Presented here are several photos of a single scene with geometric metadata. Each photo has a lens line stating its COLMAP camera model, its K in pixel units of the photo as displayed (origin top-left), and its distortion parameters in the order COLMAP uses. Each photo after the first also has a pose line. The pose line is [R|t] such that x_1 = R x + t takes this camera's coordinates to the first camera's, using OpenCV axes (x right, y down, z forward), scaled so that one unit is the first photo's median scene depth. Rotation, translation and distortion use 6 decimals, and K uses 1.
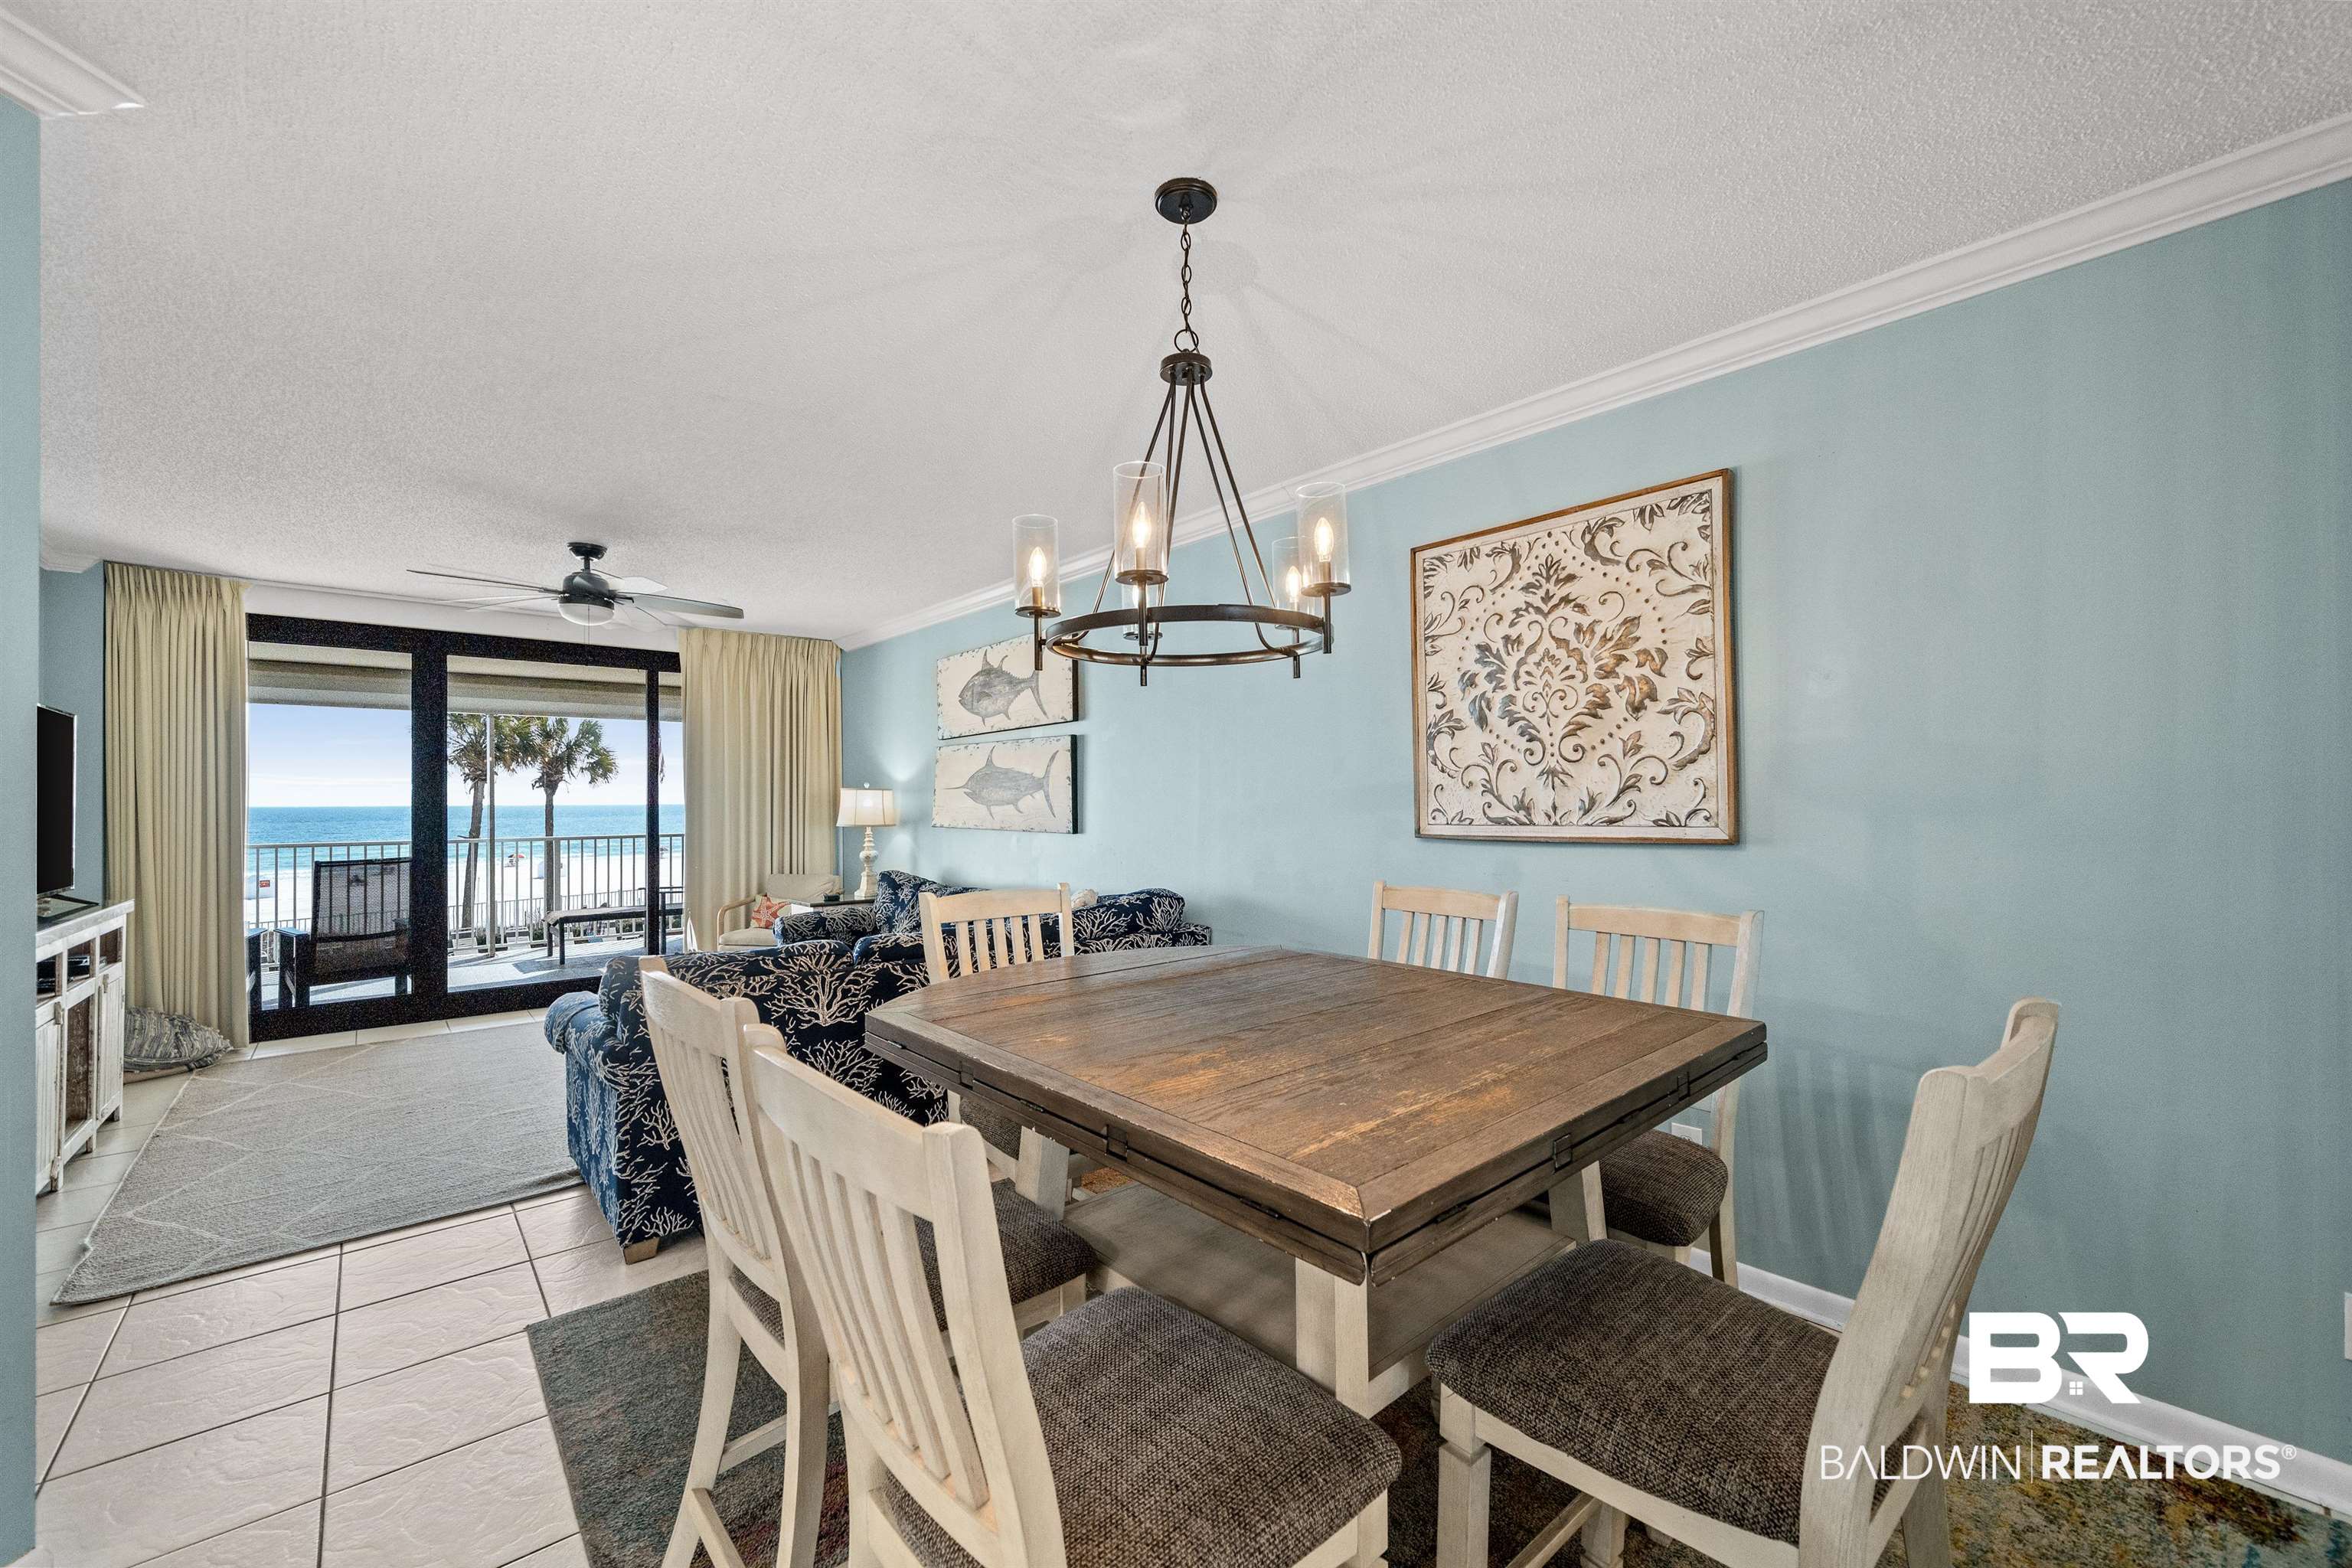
lens RADIAL K [[923.8, 0, 1185.0], [0, 923.8, 780.3], [0, 0, 1]] dist [-0.002520, 0.001482]
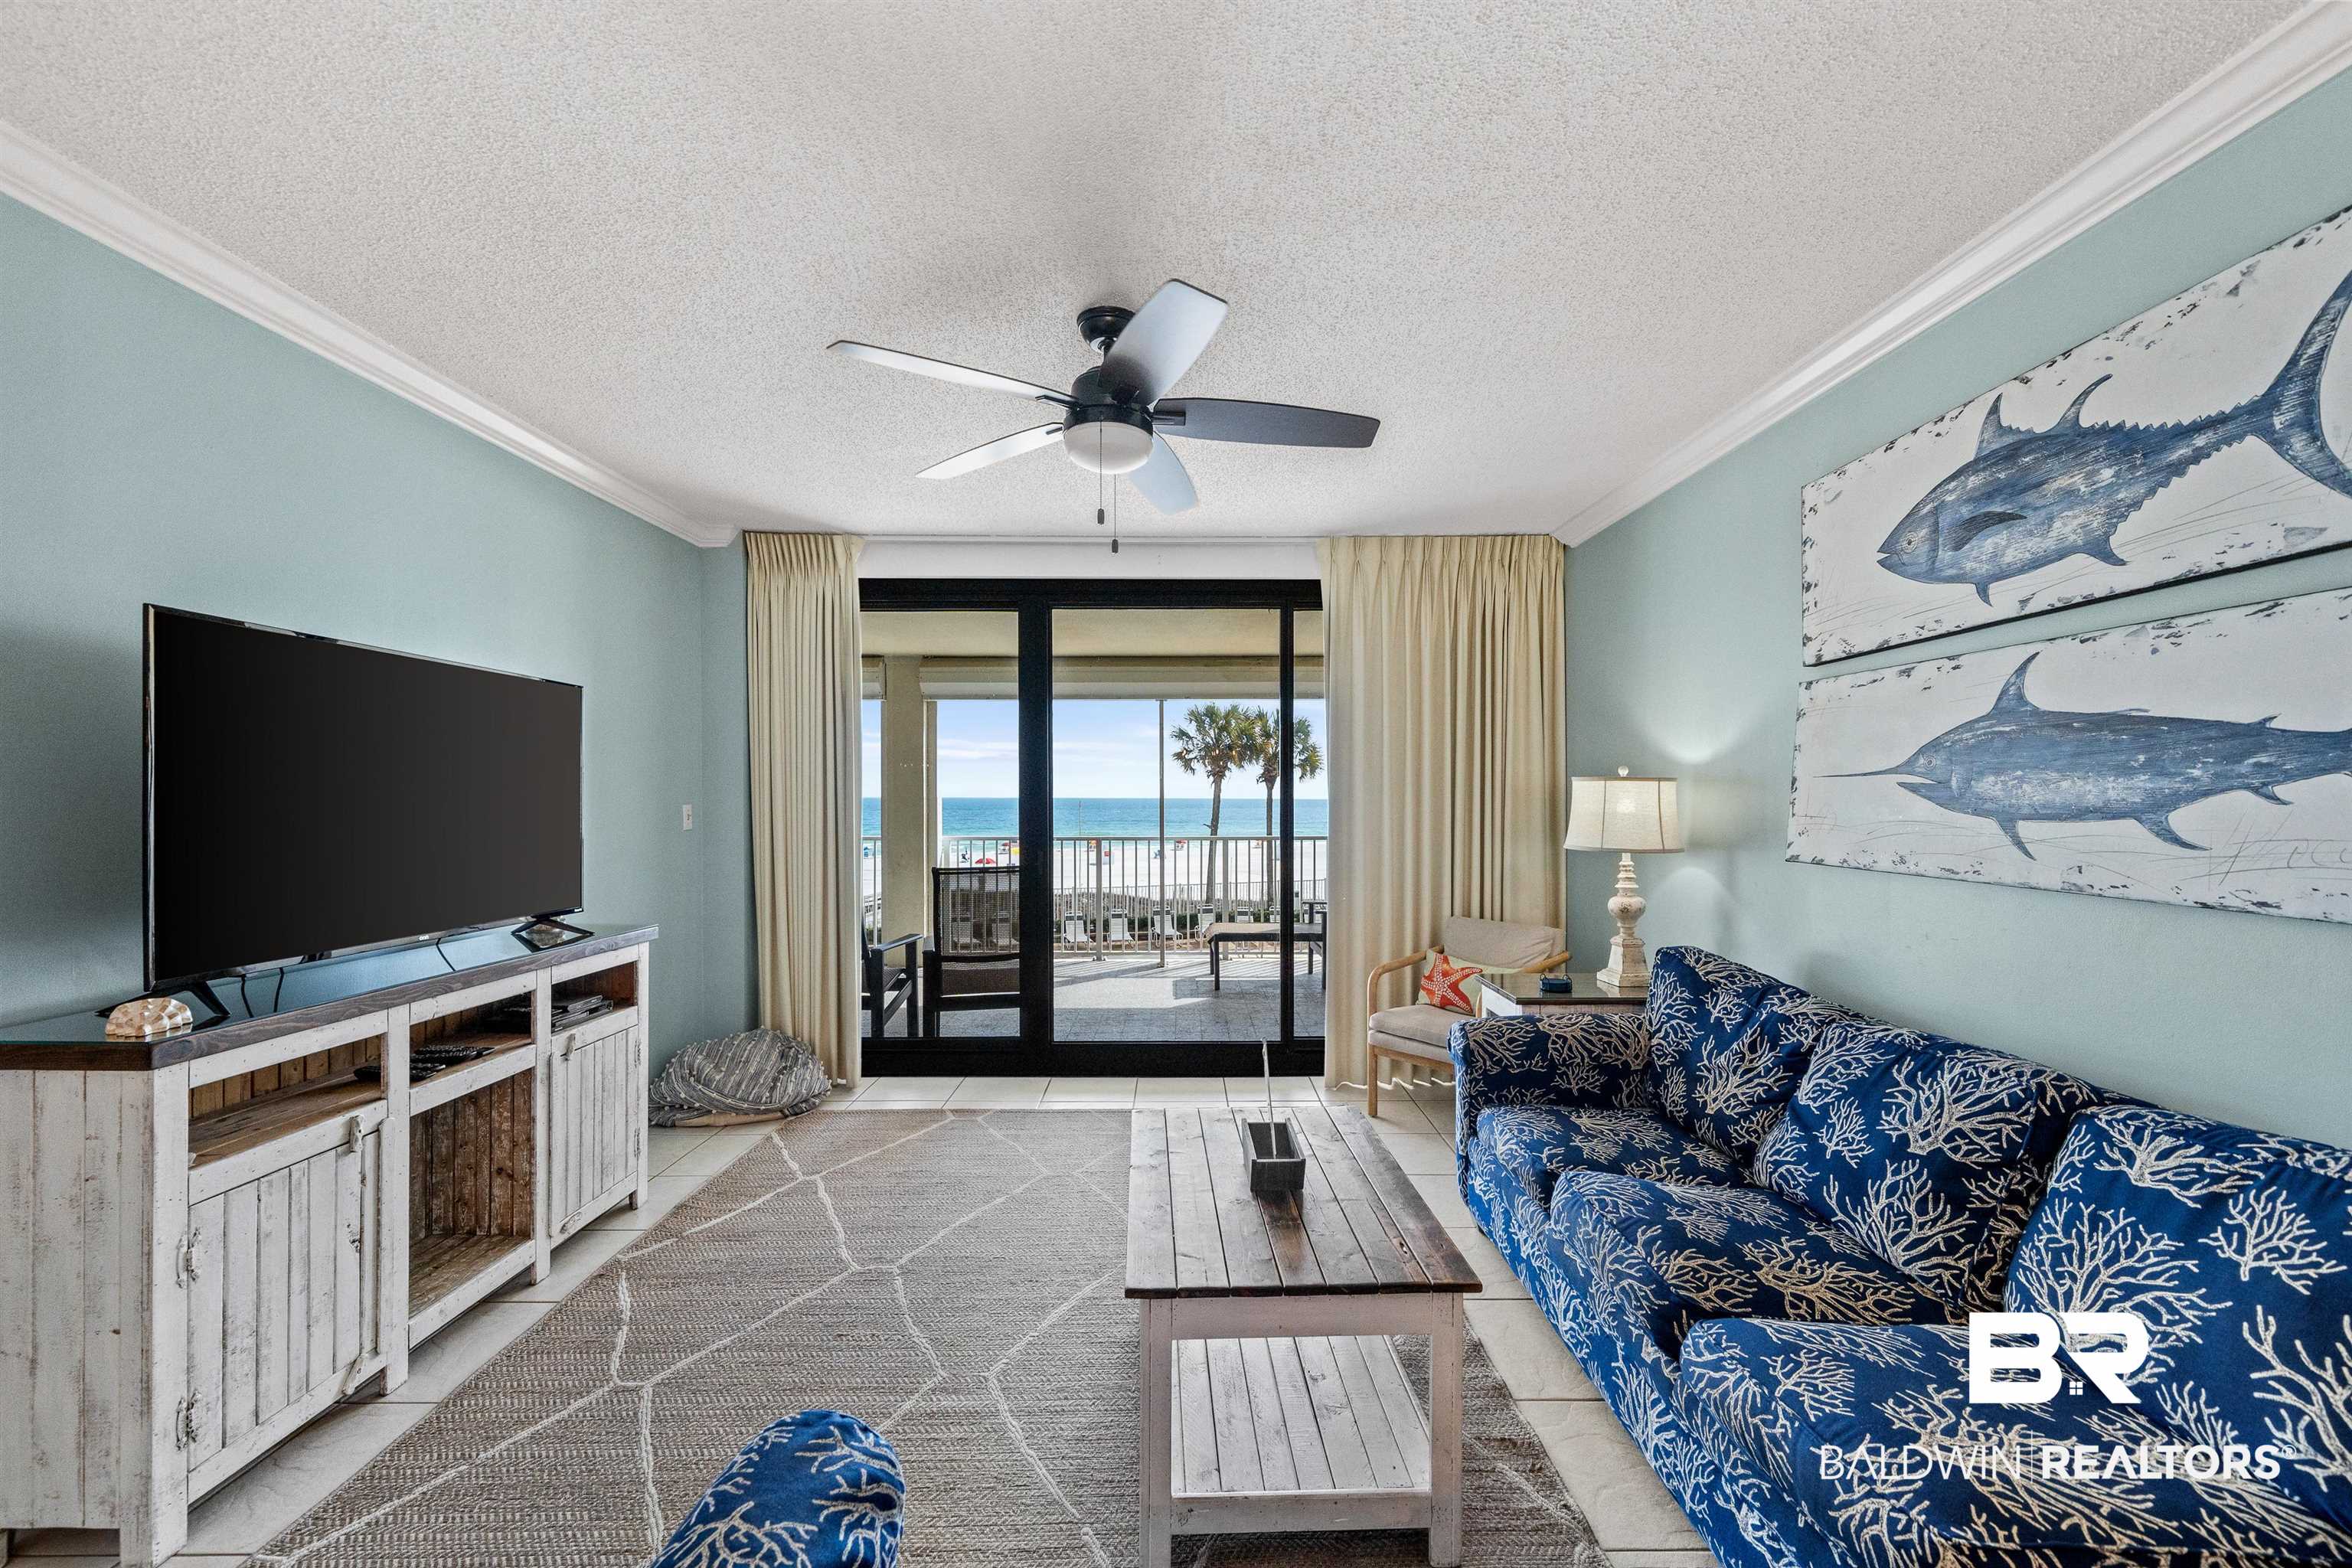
lens RADIAL K [[923.8, 0, 1199.6], [0, 923.8, 796.9], [0, 0, 1]] dist [-0.002520, 0.001482]
pose [[0.773897, 0.006330, -0.633280, -0.223326], [0.009017, 0.999739, 0.021011, 0.007588], [0.633247, -0.021971, 0.773637, 0.499434]]
